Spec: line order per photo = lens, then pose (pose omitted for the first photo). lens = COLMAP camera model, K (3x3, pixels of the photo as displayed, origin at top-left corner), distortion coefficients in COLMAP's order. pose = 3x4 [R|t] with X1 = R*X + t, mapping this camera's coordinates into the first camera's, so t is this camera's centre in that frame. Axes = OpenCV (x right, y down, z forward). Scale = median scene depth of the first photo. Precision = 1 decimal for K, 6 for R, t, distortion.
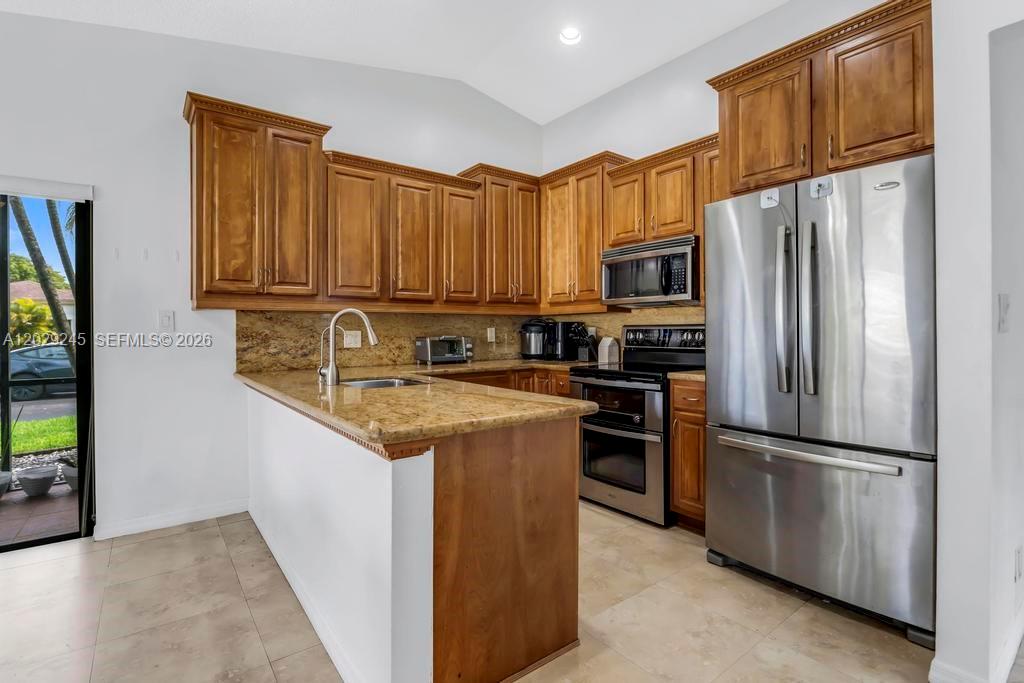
lens RADIAL K [[485.0, 0, 511.6], [0, 485.0, 328.6], [0, 0, 1]] dist [-0.019079, 0.000094]
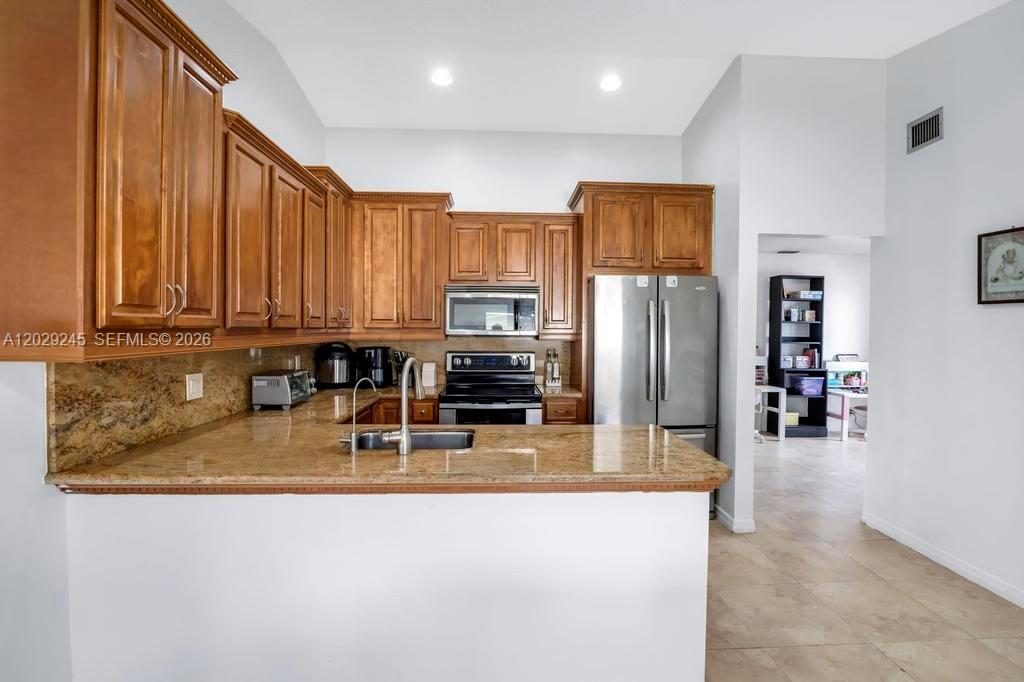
lens RADIAL K [[478.4, 0, 514.1], [0, 478.4, 338.5], [0, 0, 1]] dist [-0.020313, 0.000664]
pose [[0.569523, -0.007827, 0.821938, -0.667004], [-0.011840, 0.999773, 0.017724, -0.066576], [-0.821890, -0.019826, 0.569301, 0.284277]]
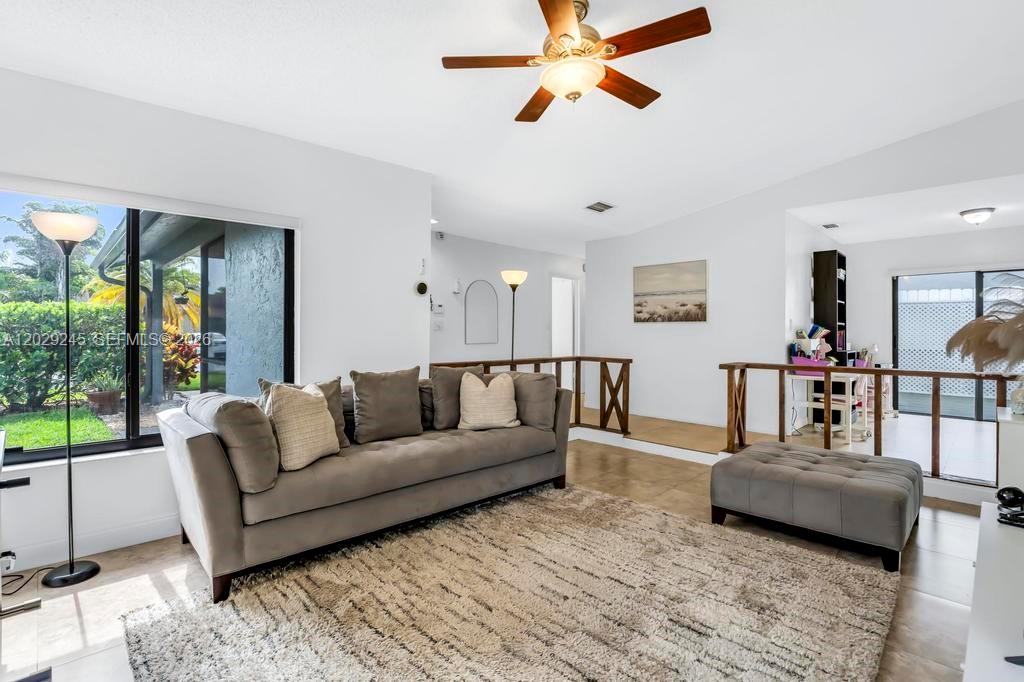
lens RADIAL K [[485.0, 0, 511.6], [0, 485.0, 328.1], [0, 0, 1]] dist [-0.019079, 0.000094]
pose [[-0.127233, 0.013795, 0.991777, -0.087708], [-0.002556, 0.999895, -0.014236, 0.020323], [-0.991870, -0.004346, -0.127185, 1.942692]]
